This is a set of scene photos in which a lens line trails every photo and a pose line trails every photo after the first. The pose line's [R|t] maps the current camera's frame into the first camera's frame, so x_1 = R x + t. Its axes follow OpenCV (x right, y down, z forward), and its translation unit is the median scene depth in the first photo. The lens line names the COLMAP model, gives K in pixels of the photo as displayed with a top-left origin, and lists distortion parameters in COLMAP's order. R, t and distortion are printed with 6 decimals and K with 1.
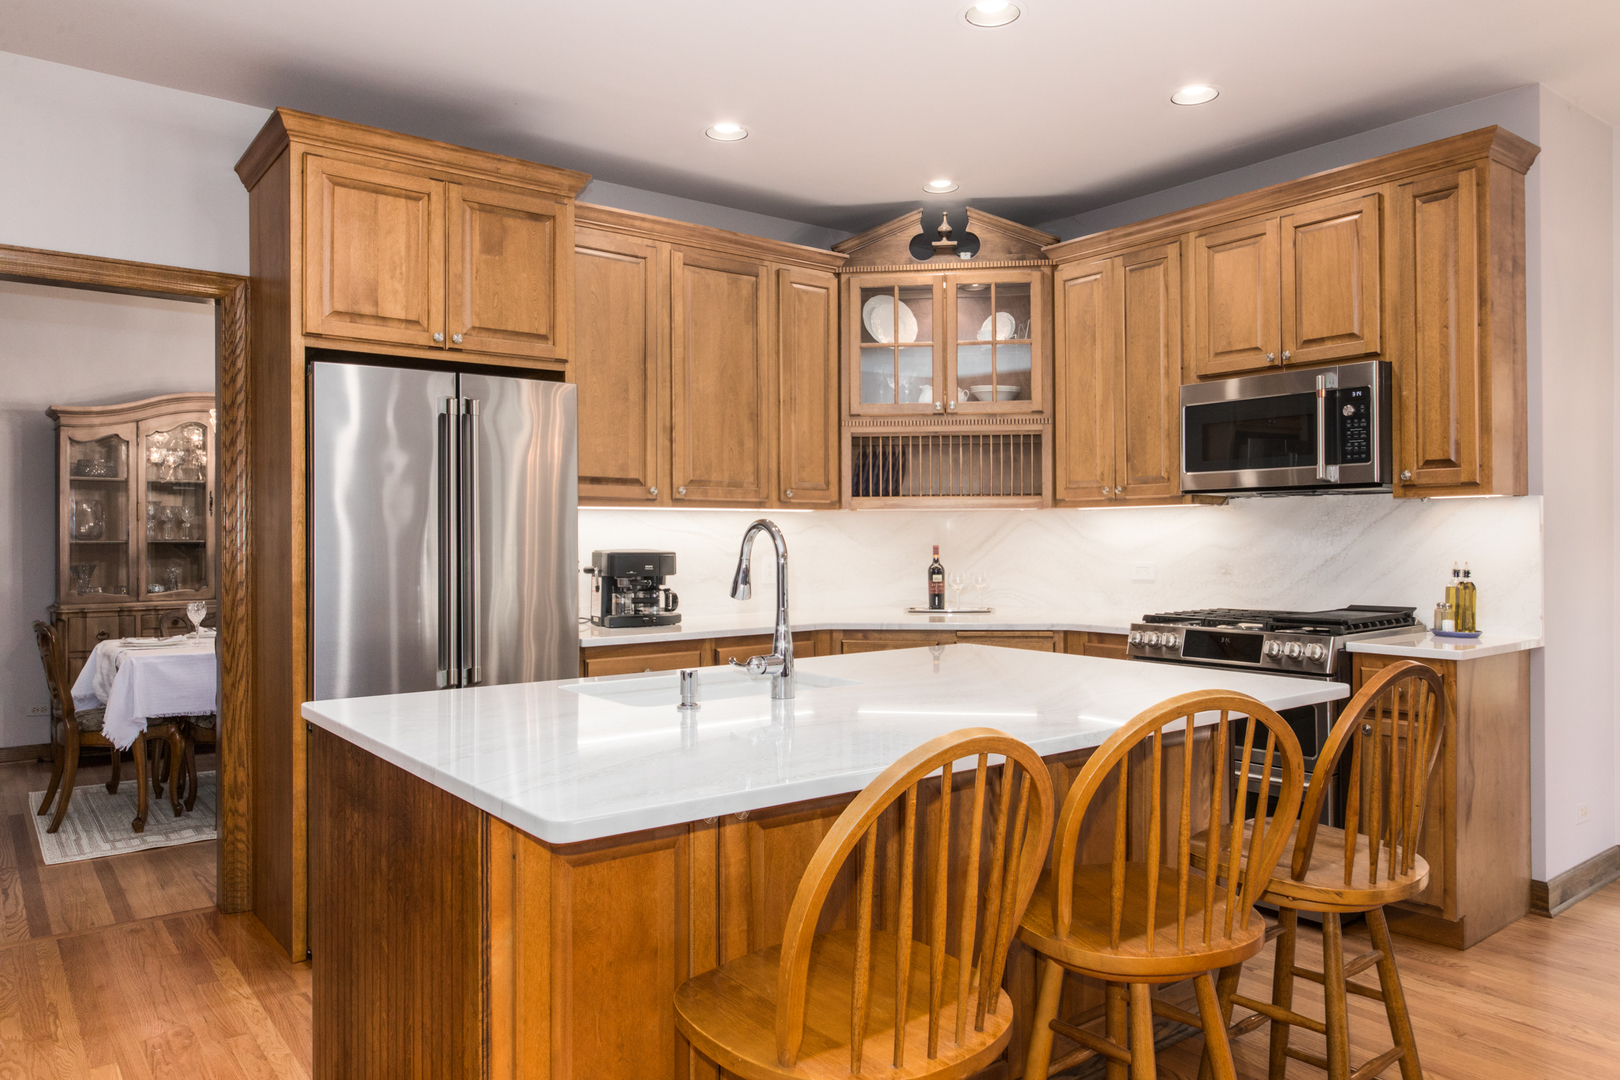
lens RADIAL K [[1103.8, 0, 811.3], [0, 1103.8, 534.9], [0, 0, 1]] dist [0.004496, -0.007521]
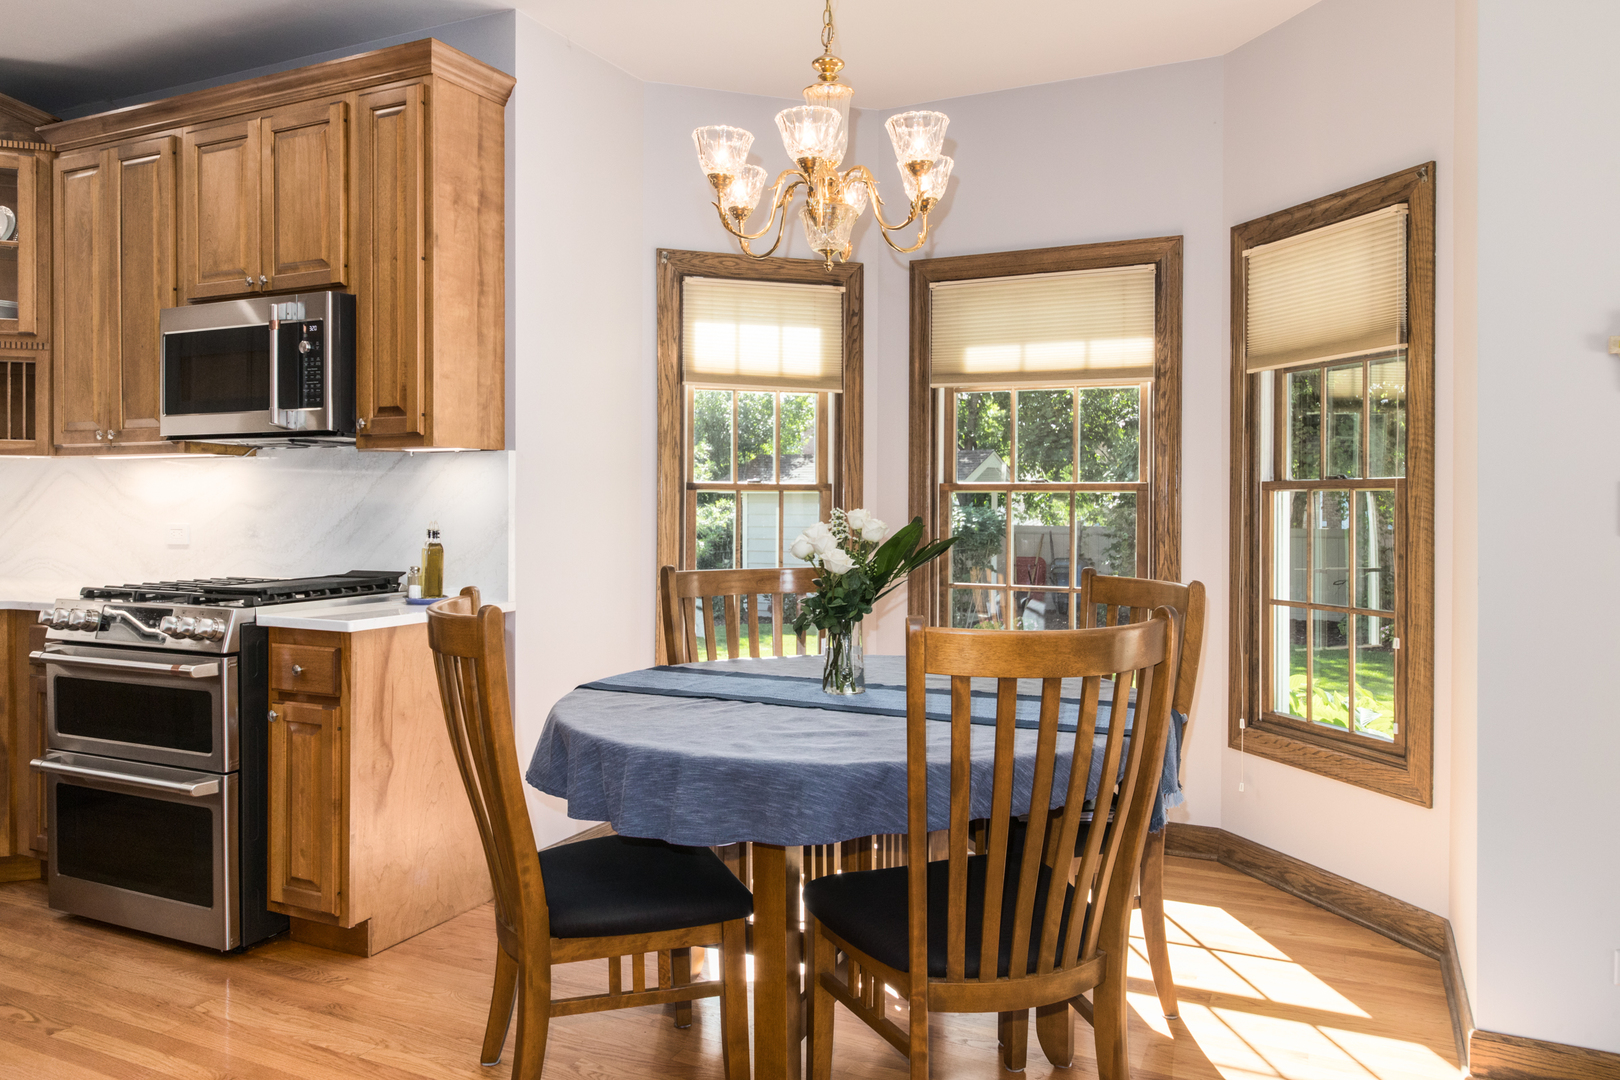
lens RADIAL K [[1103.8, 0, 799.3], [0, 1103.8, 514.3], [0, 0, 1]] dist [0.004496, -0.007521]
pose [[0.889251, 0.004730, 0.457394, 0.389237], [-0.010248, 0.999902, 0.009584, 0.005780], [-0.457304, -0.013209, 0.889212, 0.044678]]
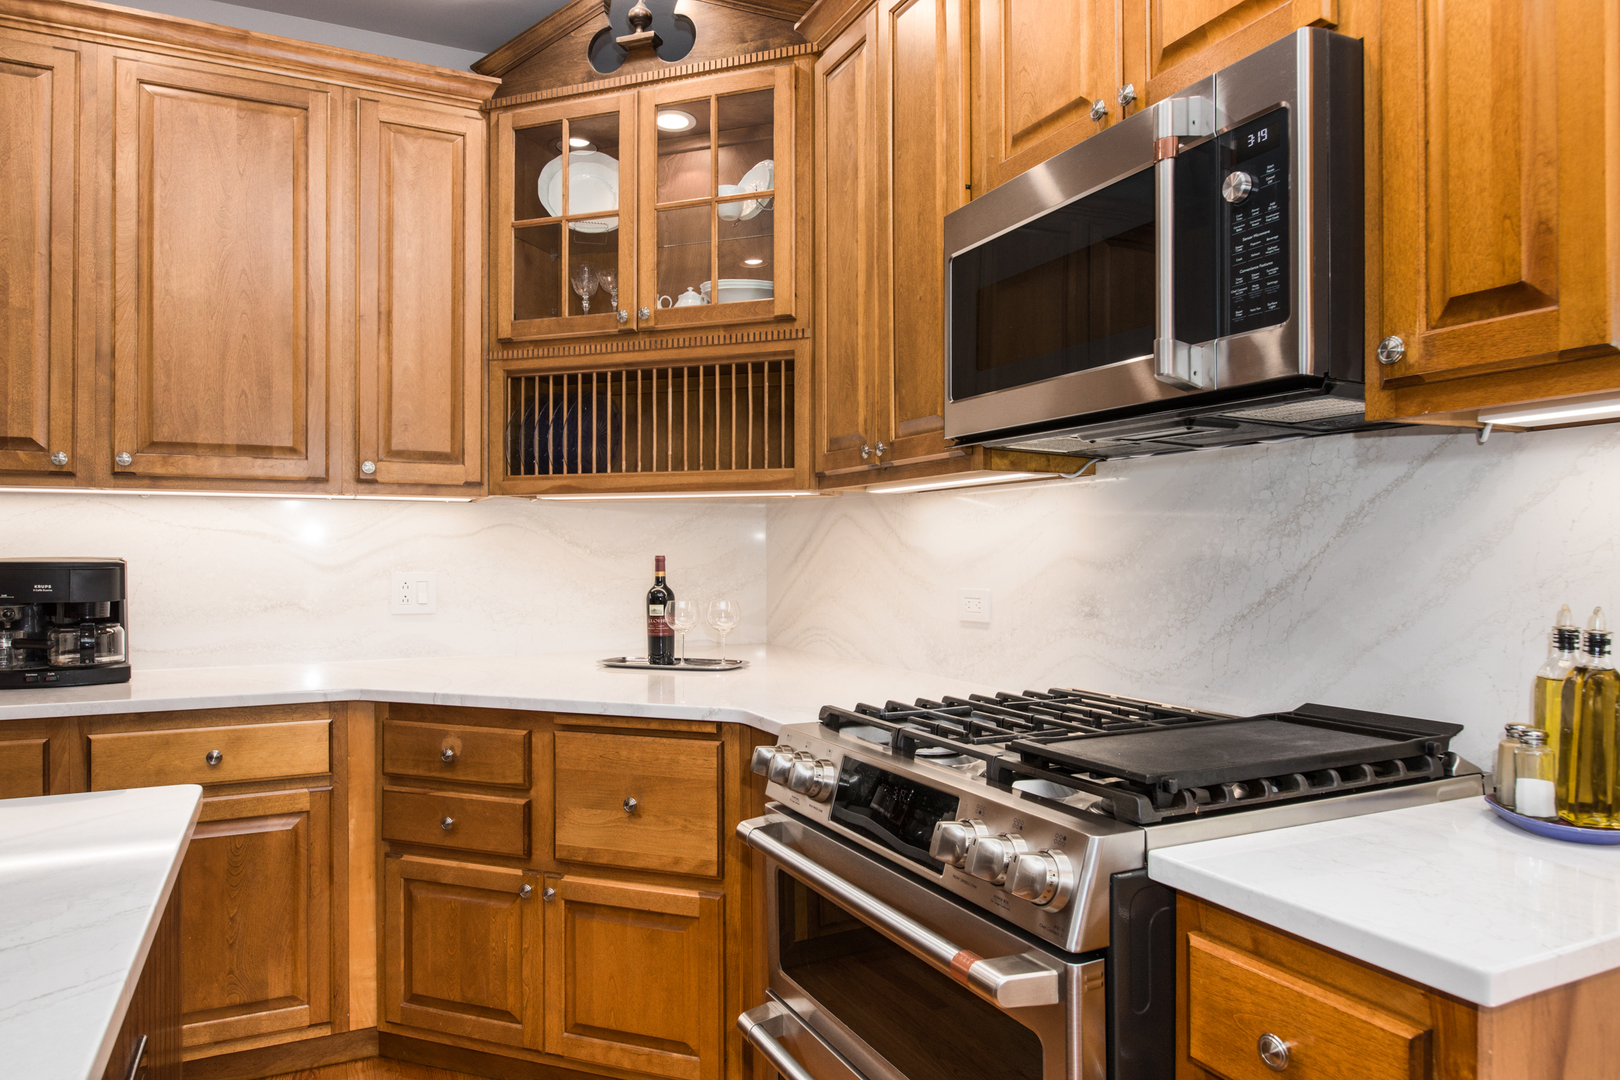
lens RADIAL K [[1035.3, 0, 781.9], [0, 1035.3, 551.5], [0, 0, 1]] dist [-0.002712, -0.004433]
pose [[0.974502, 0.004881, -0.224326, 0.372767], [-0.004495, 0.999987, 0.002229, 0.006935], [0.224334, -0.001163, 0.974512, 0.565664]]
